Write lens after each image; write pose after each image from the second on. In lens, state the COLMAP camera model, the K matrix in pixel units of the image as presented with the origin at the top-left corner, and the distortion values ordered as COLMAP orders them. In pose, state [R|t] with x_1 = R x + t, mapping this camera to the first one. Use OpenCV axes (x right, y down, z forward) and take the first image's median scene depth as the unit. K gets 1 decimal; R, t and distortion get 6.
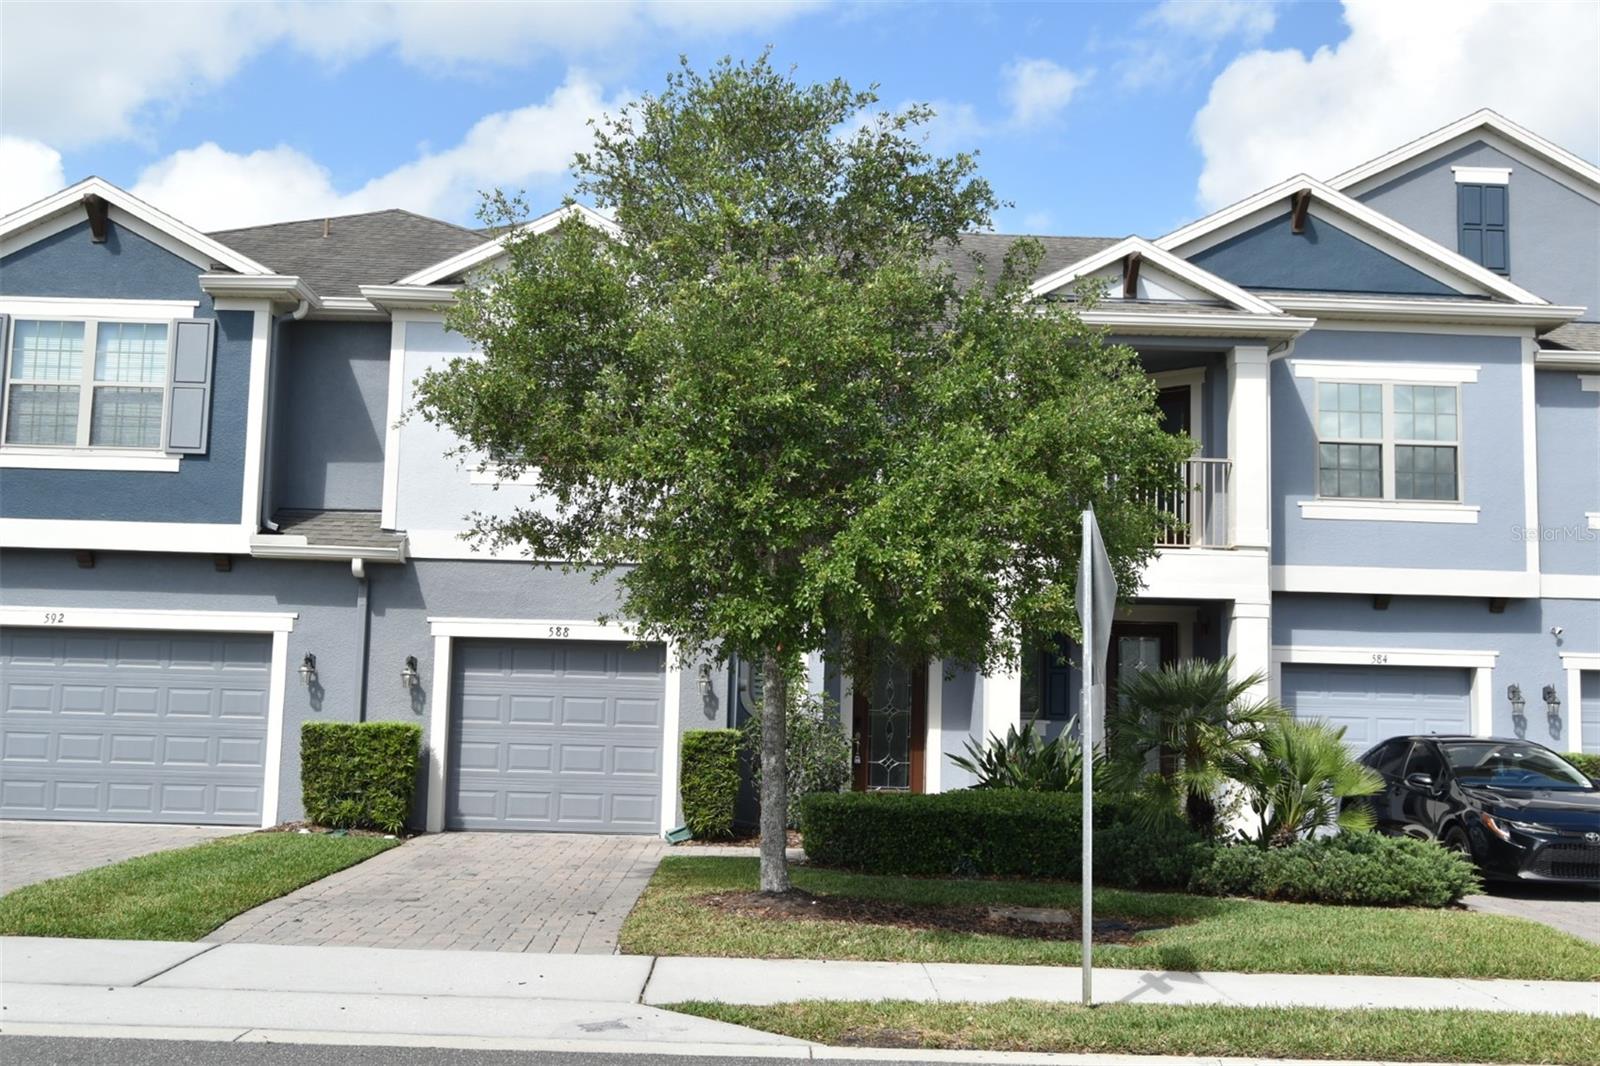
lens RADIAL K [[1643.8, 0, 800.5], [0, 1643.8, 536.7], [0, 0, 1]] dist [-0.012878, 0.000000]
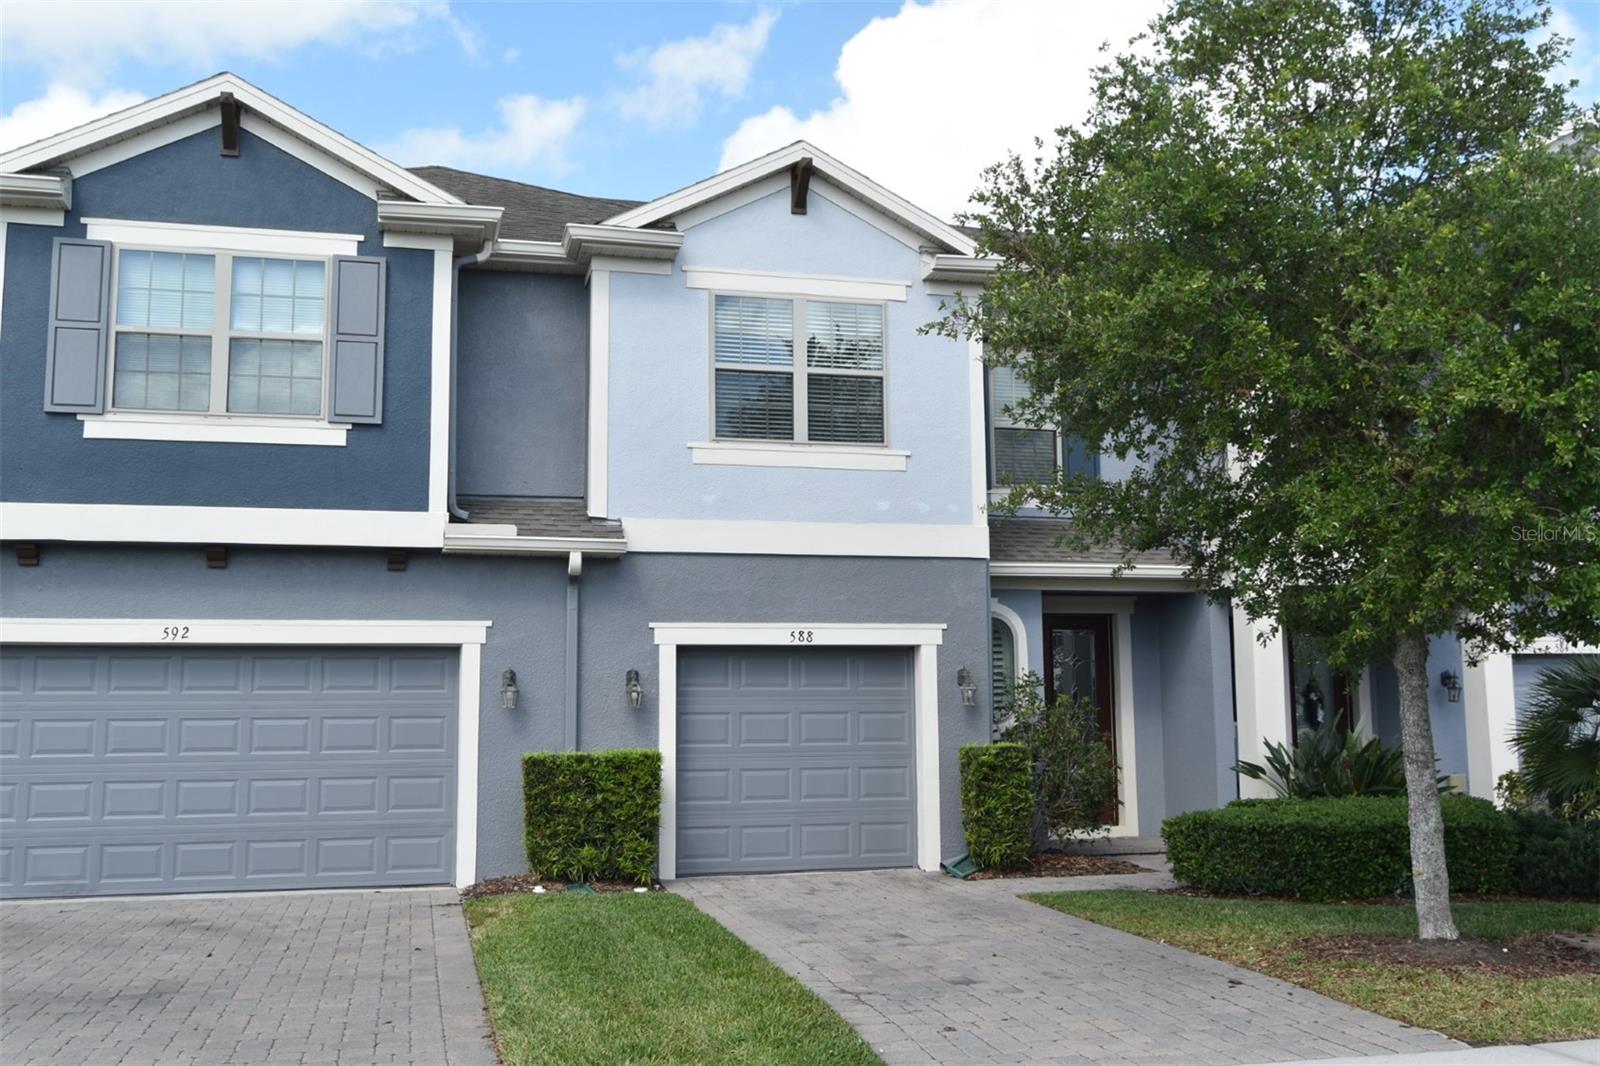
lens RADIAL K [[1541.6, 0, 799.5], [0, 1541.6, 529.9], [0, 0, 1]] dist [-0.005988, 0.000000]
pose [[0.973063, -0.005759, 0.230466, -0.335924], [0.009681, 0.999827, -0.015892, 0.015326], [-0.230334, 0.017695, 0.972951, 0.219520]]
